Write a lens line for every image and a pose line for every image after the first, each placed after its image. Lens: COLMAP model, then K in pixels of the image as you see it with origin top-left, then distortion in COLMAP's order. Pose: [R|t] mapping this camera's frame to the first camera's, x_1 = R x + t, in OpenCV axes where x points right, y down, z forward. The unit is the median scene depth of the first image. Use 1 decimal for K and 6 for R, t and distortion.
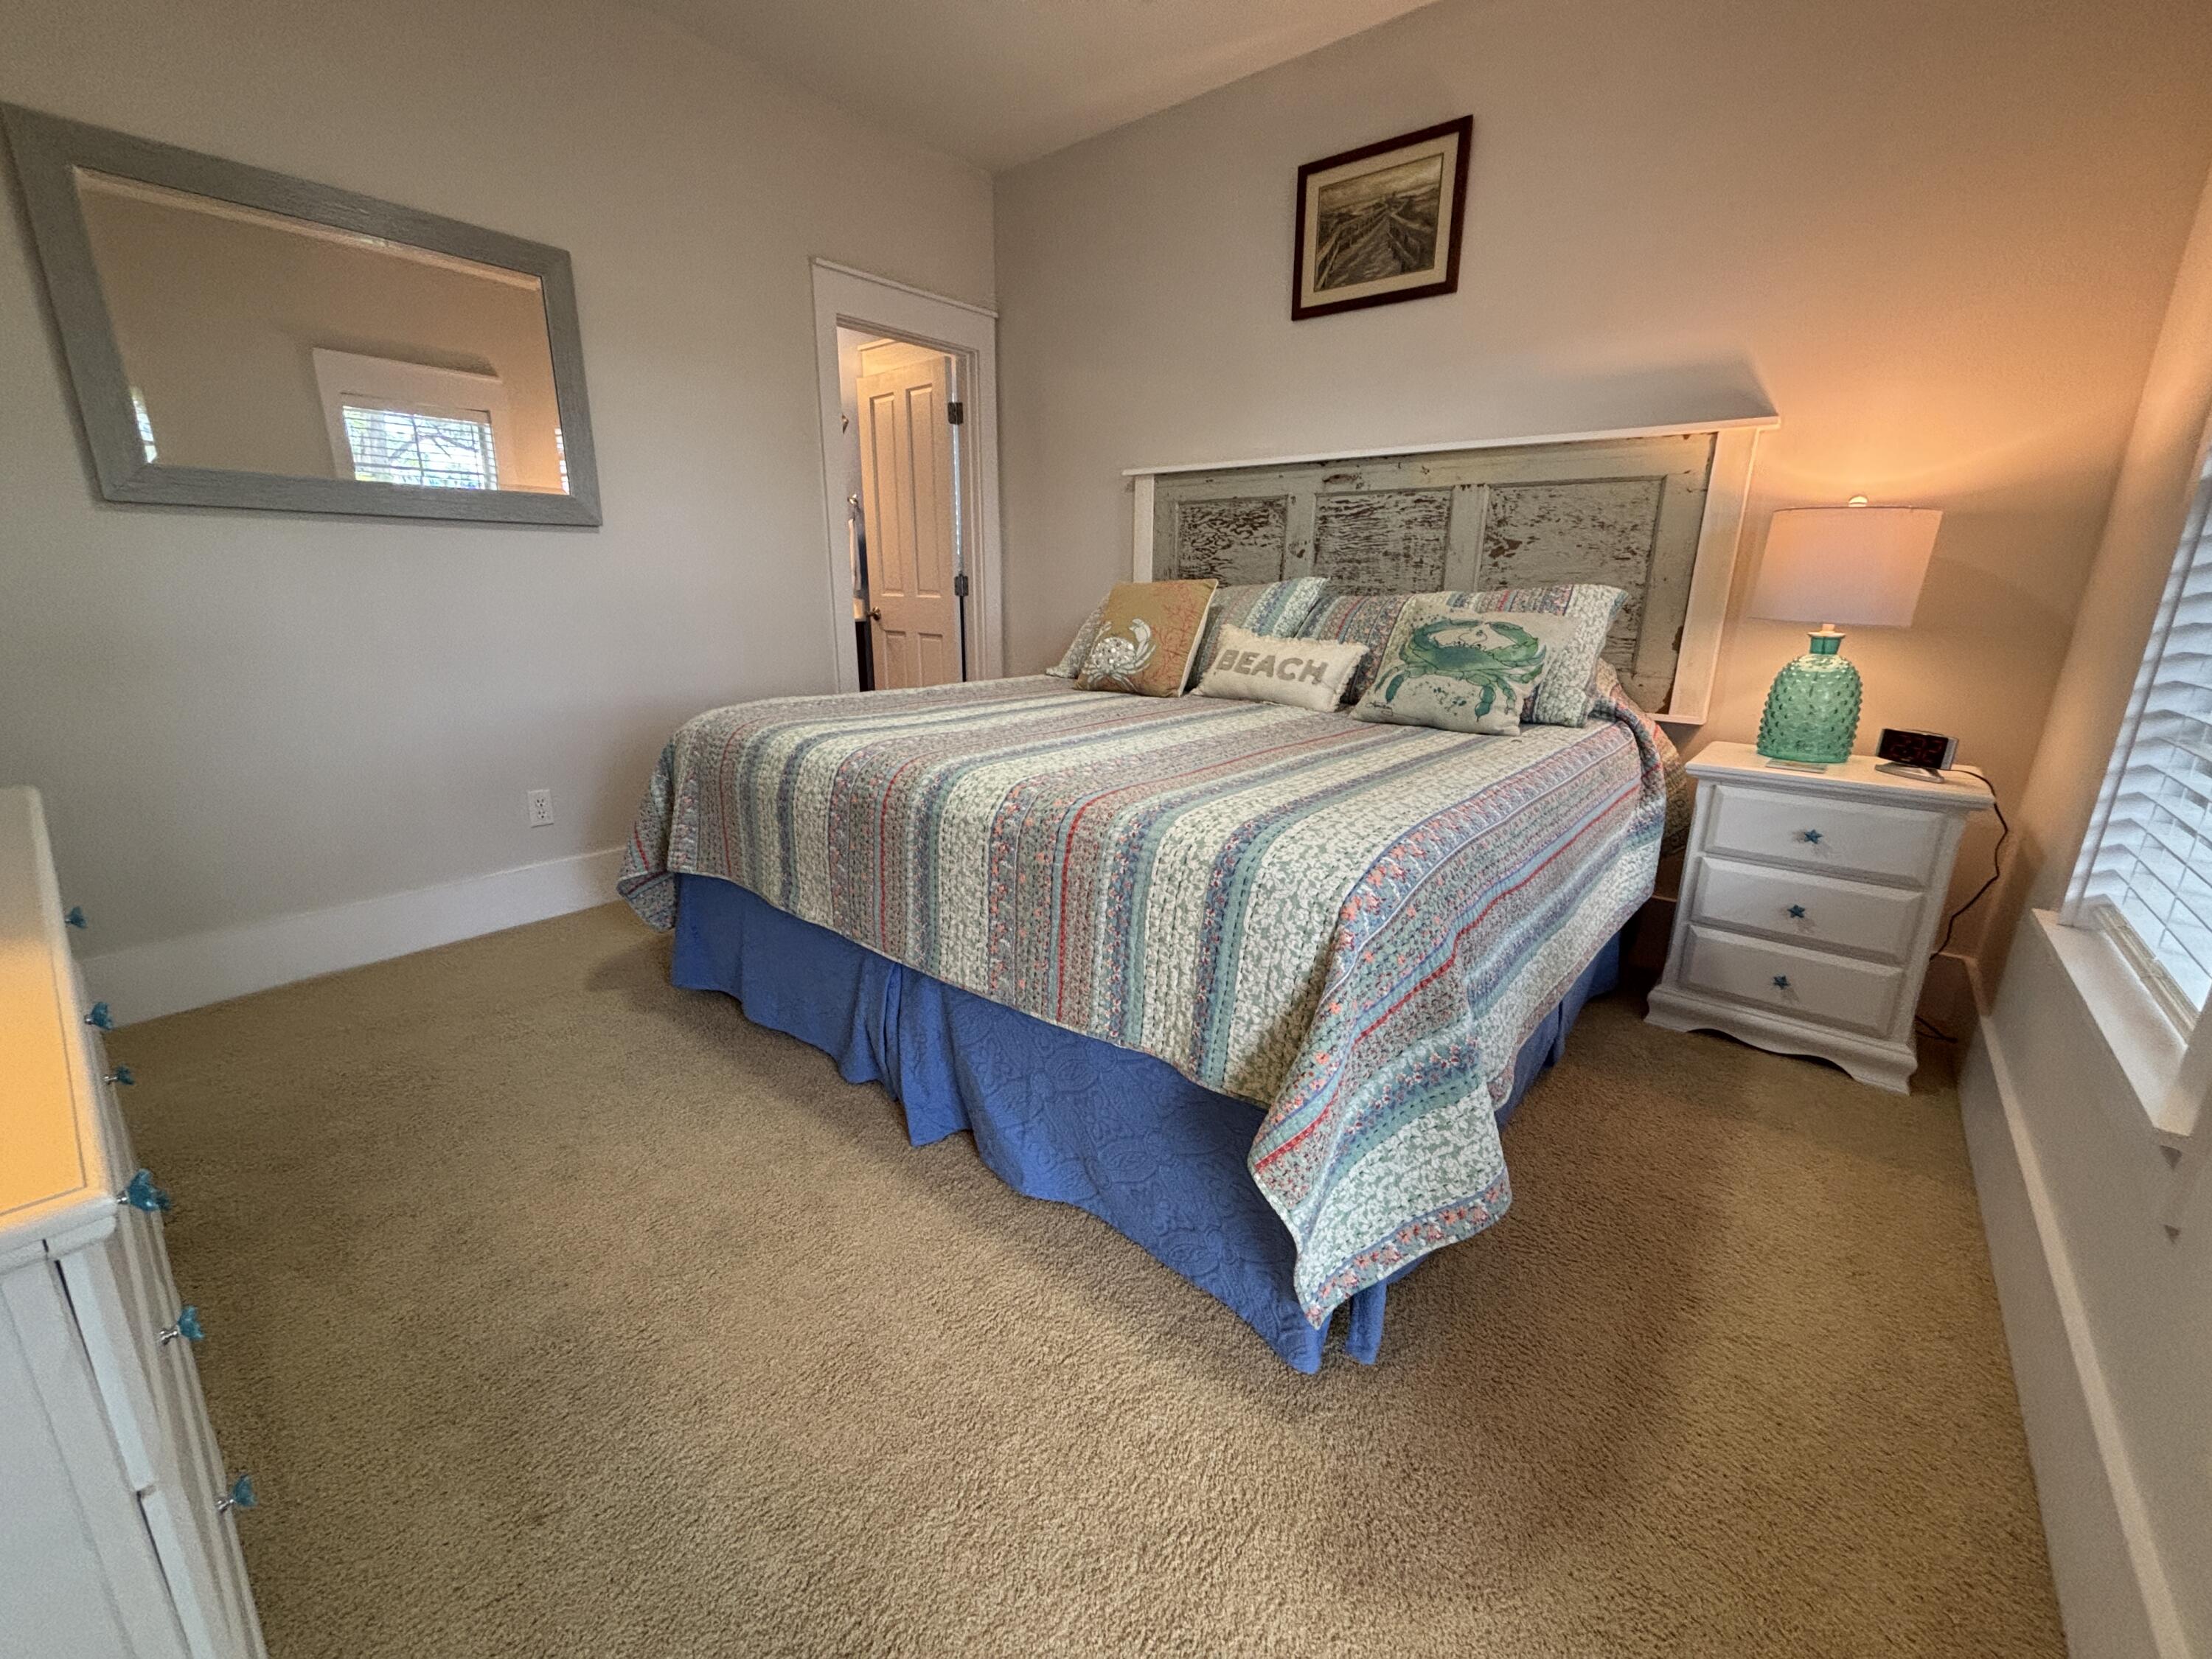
lens RADIAL K [[889.6, 0, 1089.5], [0, 889.6, 817.3], [0, 0, 1]] dist [0.000461, -0.000654]
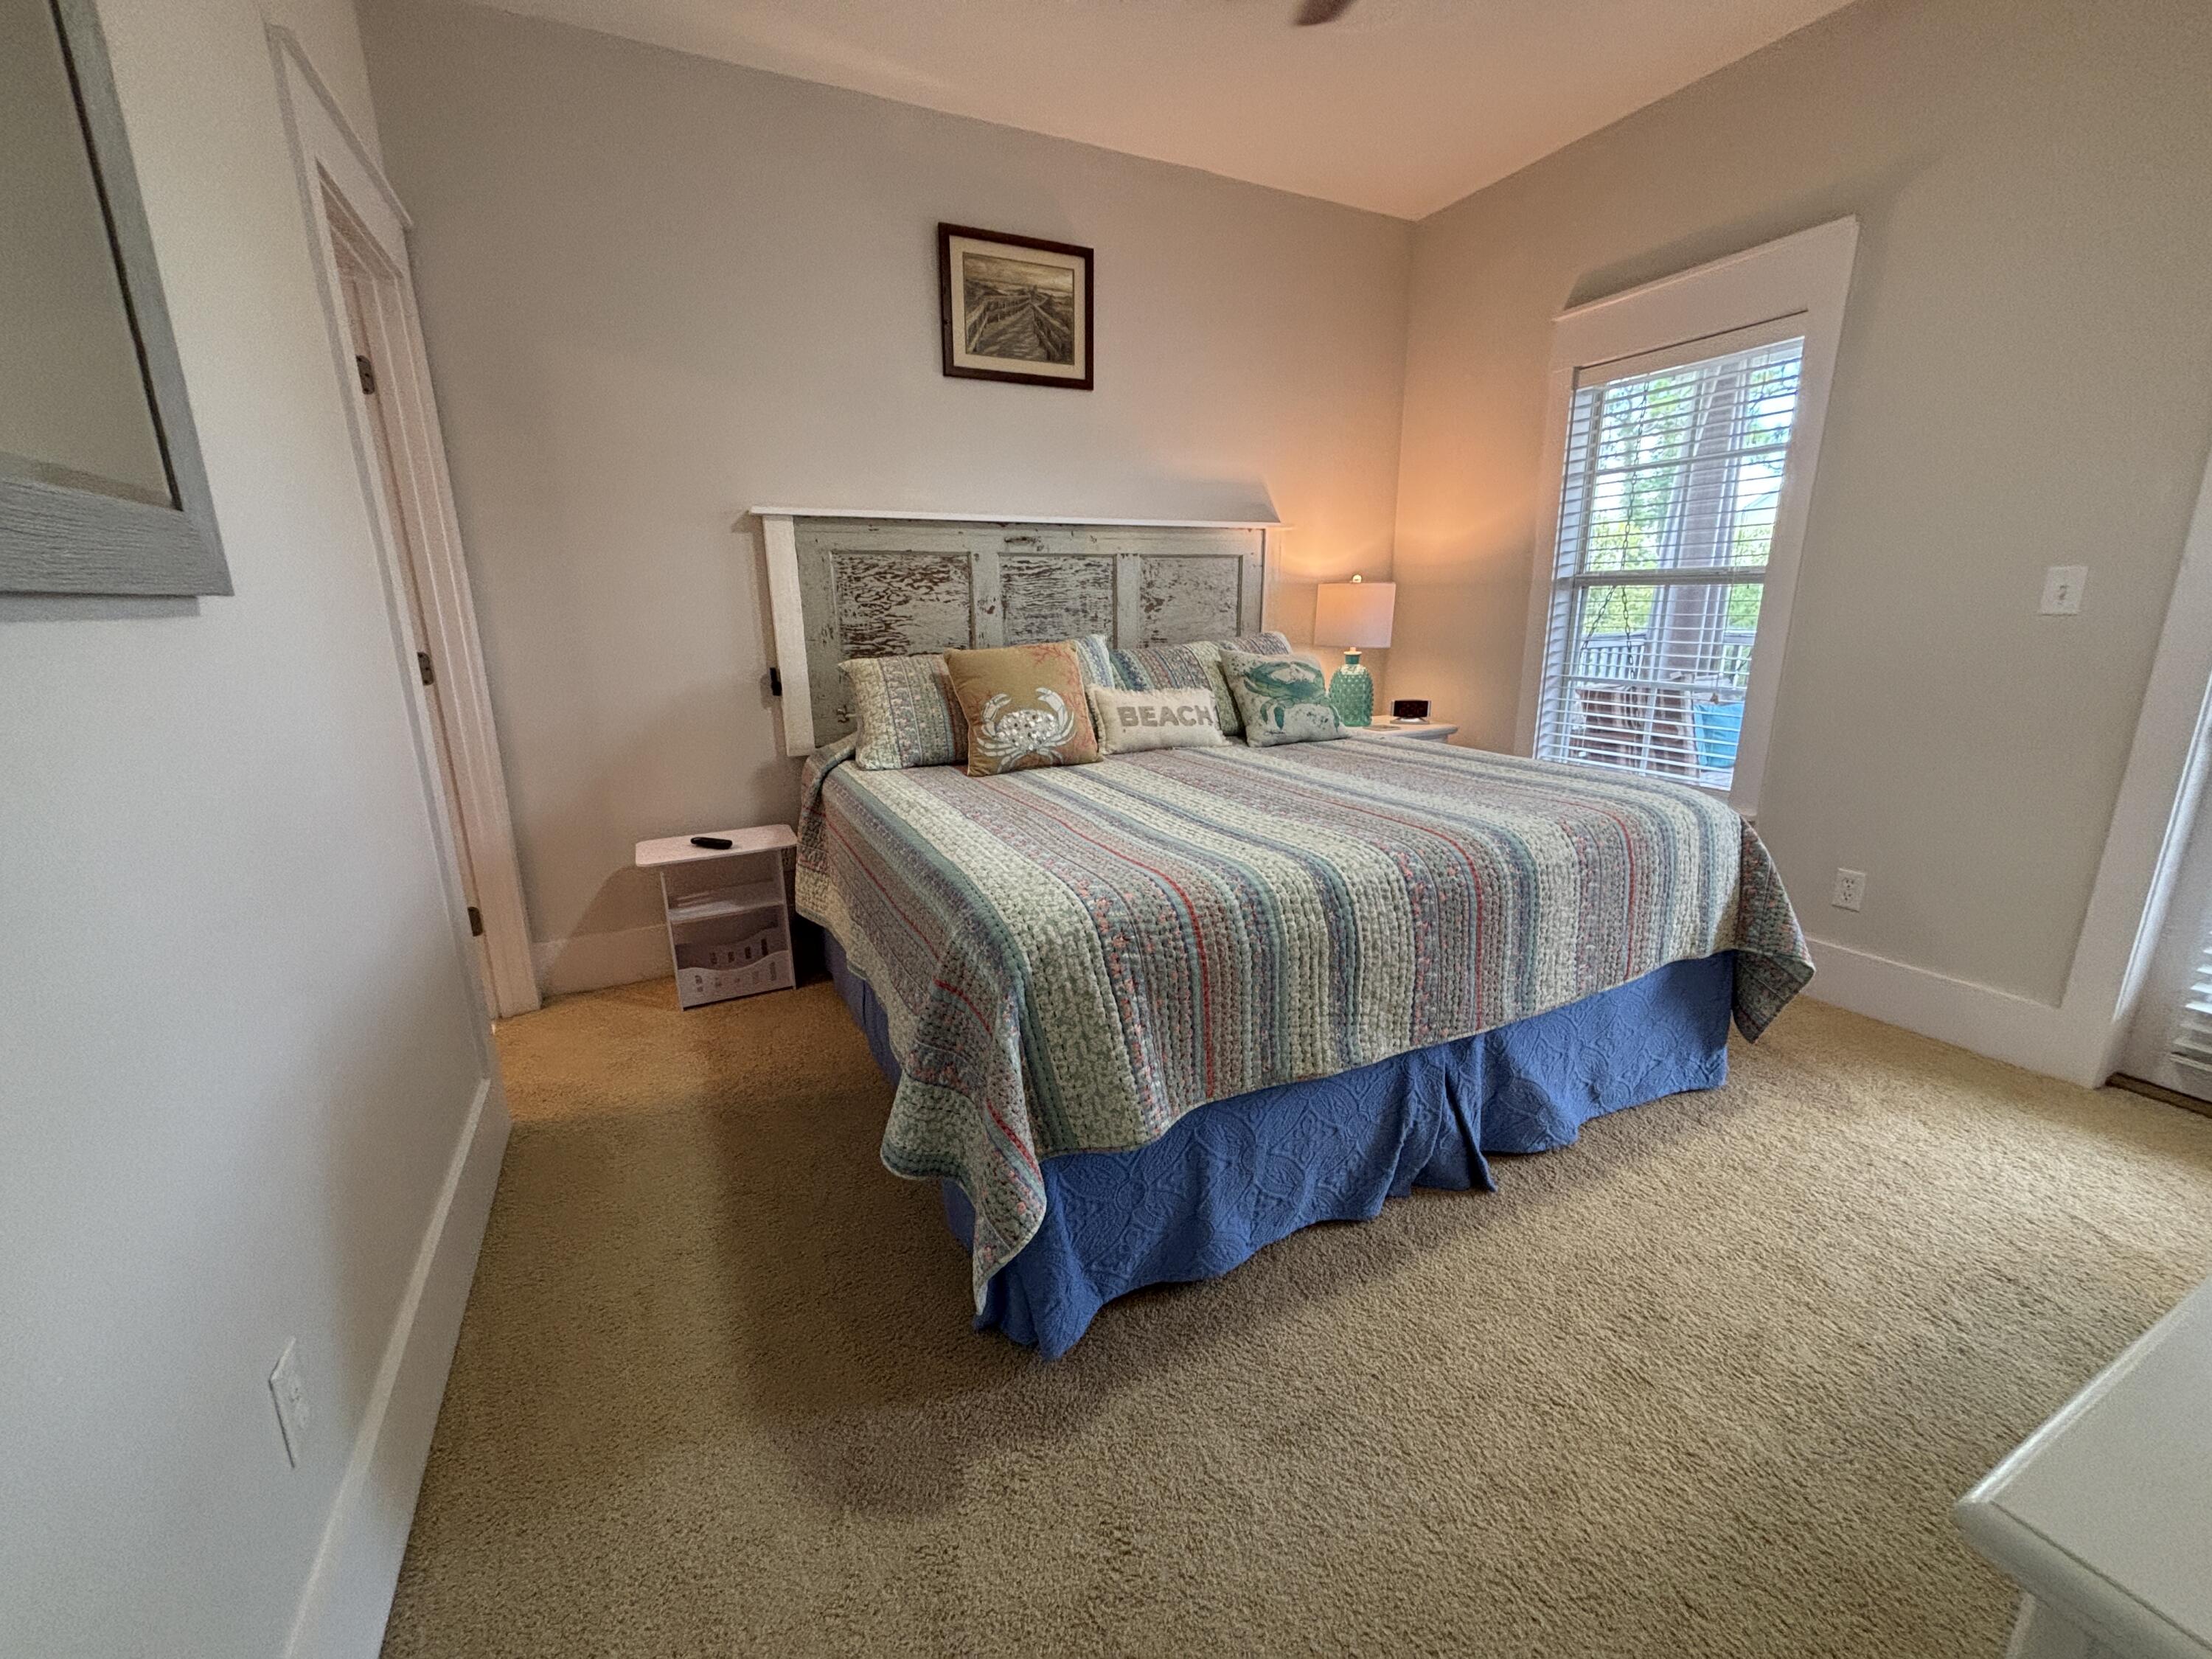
lens RADIAL K [[889.6, 0, 1091.2], [0, 889.6, 830.7], [0, 0, 1]] dist [0.000461, -0.000654]
pose [[0.408847, -0.243585, 0.879494, -0.750926], [0.255276, 0.955775, 0.146043, -0.195283], [-0.876172, 0.164805, 0.452947, 0.538040]]
